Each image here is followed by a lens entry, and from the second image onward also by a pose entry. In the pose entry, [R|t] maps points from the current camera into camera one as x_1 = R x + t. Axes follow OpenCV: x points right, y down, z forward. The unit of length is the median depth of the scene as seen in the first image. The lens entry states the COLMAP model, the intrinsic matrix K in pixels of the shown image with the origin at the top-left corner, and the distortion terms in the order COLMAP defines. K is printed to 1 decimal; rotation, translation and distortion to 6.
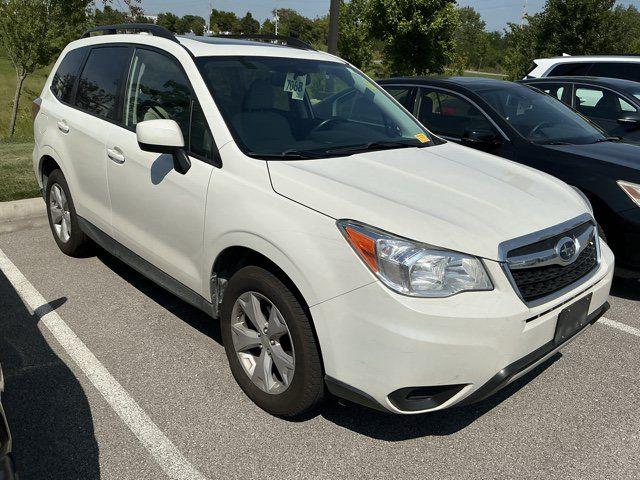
lens RADIAL K [[537.1, 0, 318.0], [0, 537.1, 240.7], [0, 0, 1]] dist [0.051270, -0.099697]
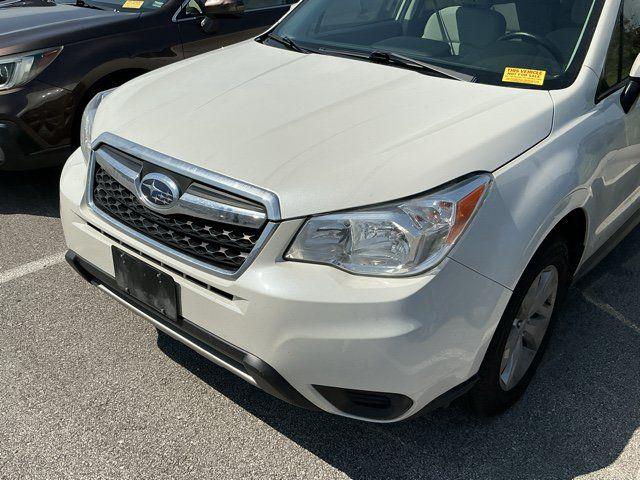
lens RADIAL K [[612.3, 0, 317.4], [0, 612.3, 240.7], [0, 0, 1]] dist [0.008610, 0.000000]
pose [[0.140938, 0.399379, -0.905888, 0.931302], [-0.341529, 0.878464, 0.334153, -0.200097], [0.929244, 0.262292, 0.260209, 0.743412]]
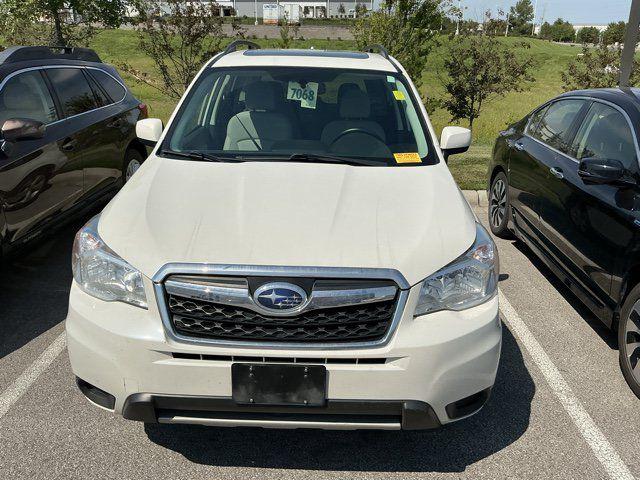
lens RADIAL K [[537.1, 0, 319.6], [0, 537.1, 234.8], [0, 0, 1]] dist [0.051270, -0.099697]
pose [[0.730561, 0.186016, -0.657023, 0.751290], [-0.206421, 0.977325, 0.047175, -0.092583], [0.650900, 0.101160, 0.752393, 0.316456]]
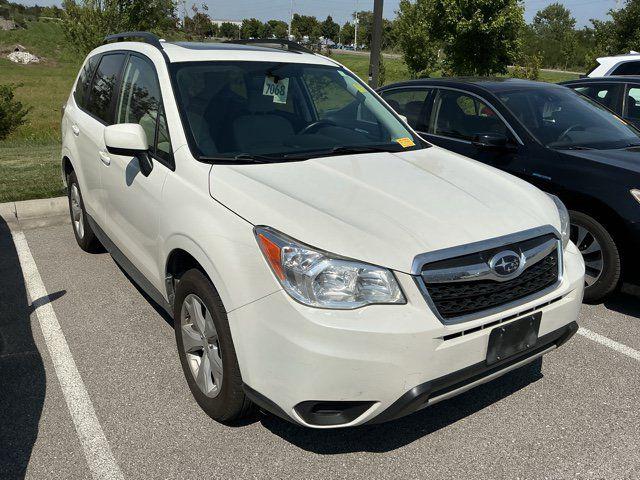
lens RADIAL K [[537.1, 0, 316.5], [0, 537.1, 236.3], [0, 0, 1]] dist [0.051270, -0.099697]
pose [[0.989122, 0.029438, -0.144123, 0.200731], [-0.030985, 0.999484, -0.008497, -0.009454], [0.143799, 0.012871, 0.989523, 0.025185]]
